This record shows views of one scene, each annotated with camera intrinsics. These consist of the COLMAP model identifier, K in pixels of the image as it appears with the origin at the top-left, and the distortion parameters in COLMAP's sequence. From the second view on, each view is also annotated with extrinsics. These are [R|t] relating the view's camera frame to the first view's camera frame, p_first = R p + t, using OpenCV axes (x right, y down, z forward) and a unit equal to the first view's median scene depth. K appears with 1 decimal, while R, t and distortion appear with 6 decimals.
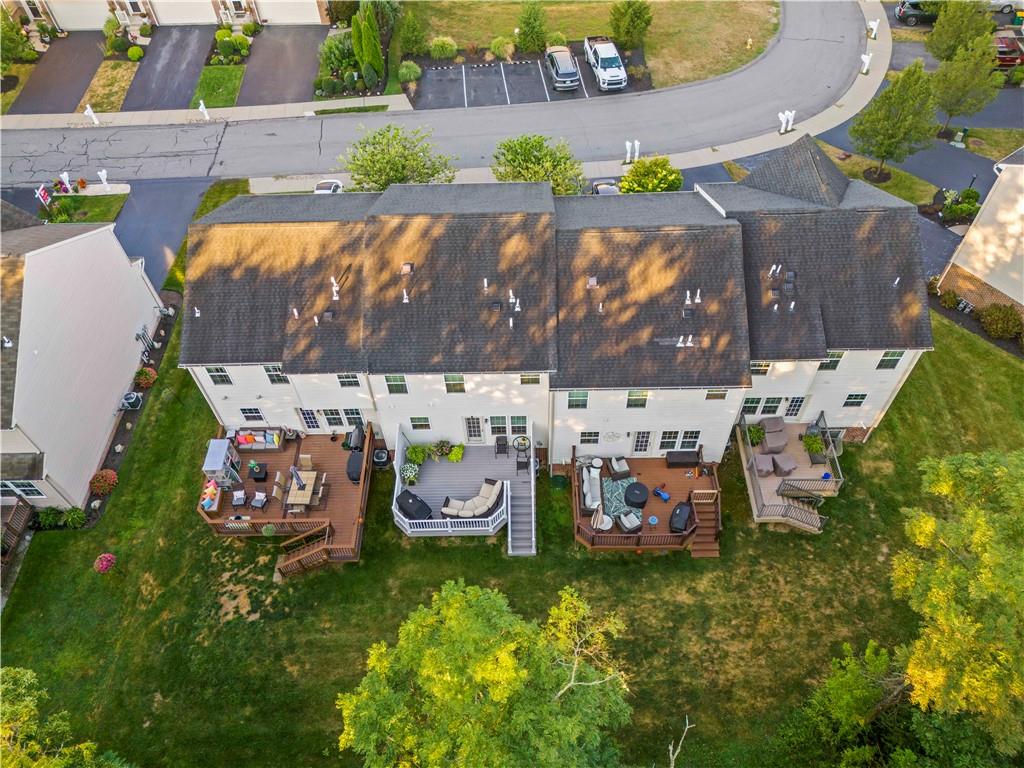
lens RADIAL K [[749.9, 0, 508.6], [0, 749.9, 383.6], [0, 0, 1]] dist [0.026464, -0.009133]
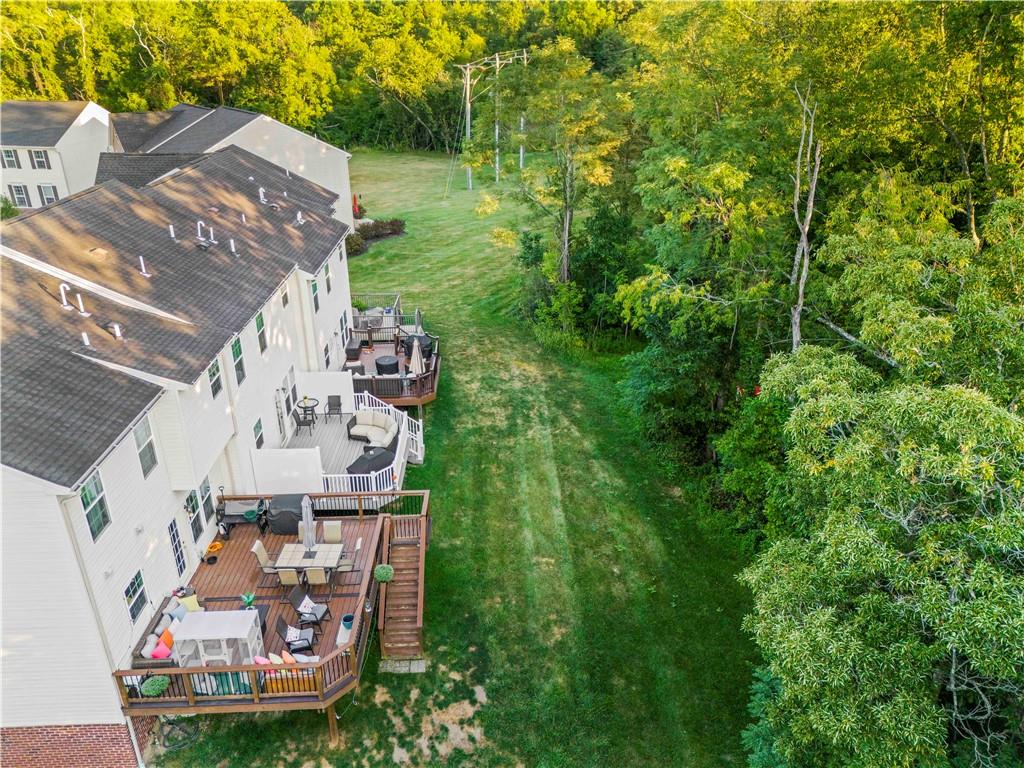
lens RADIAL K [[749.9, 0, 511.3], [0, 749.9, 383.6], [0, 0, 1]] dist [0.026464, -0.009133]
pose [[-0.031426, -0.383565, 0.922979, -0.800027], [0.786831, 0.559963, 0.259496, 0.028392], [-0.616367, 0.734384, 0.284204, 0.618162]]
